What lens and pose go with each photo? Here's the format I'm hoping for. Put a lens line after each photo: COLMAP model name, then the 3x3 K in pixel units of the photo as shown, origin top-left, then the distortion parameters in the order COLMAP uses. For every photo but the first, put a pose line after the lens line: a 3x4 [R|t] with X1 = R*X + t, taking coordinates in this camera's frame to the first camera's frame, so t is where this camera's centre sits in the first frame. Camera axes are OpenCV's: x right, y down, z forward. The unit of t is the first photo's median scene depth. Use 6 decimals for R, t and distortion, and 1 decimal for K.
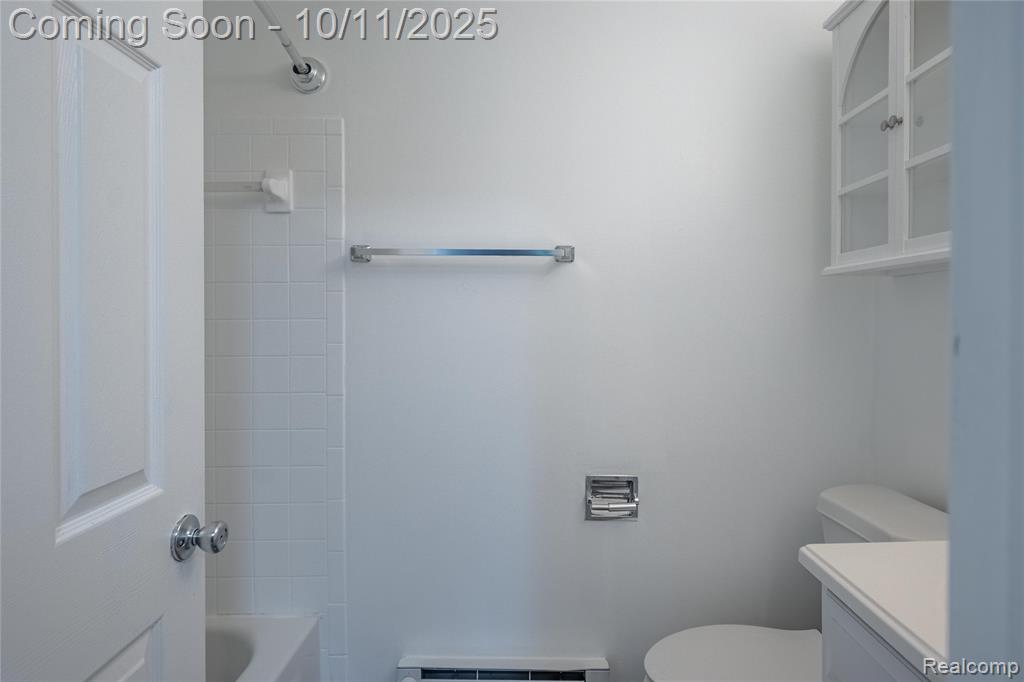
lens RADIAL K [[574.9, 0, 513.9], [0, 574.9, 321.4], [0, 0, 1]] dist [0.006402, -0.008210]
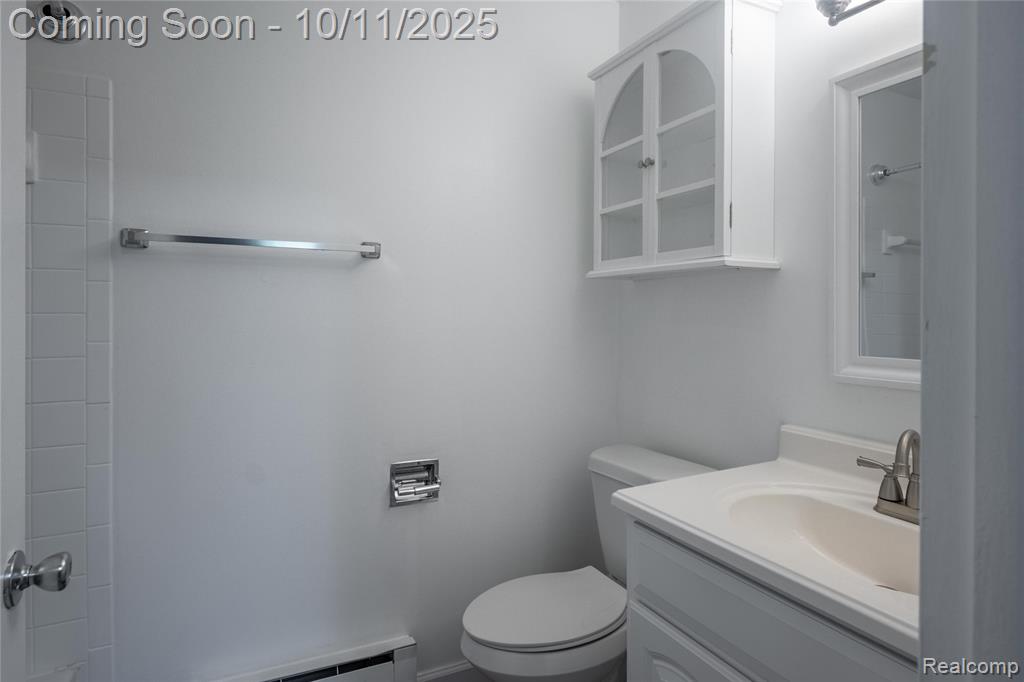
lens RADIAL K [[574.9, 0, 486.6], [0, 574.9, 314.3], [0, 0, 1]] dist [0.006402, -0.008210]
pose [[0.903550, 0.000106, 0.428483, -0.188639], [0.001389, 0.999994, -0.003176, 0.000935], [-0.428481, 0.003465, 0.903544, -0.018240]]
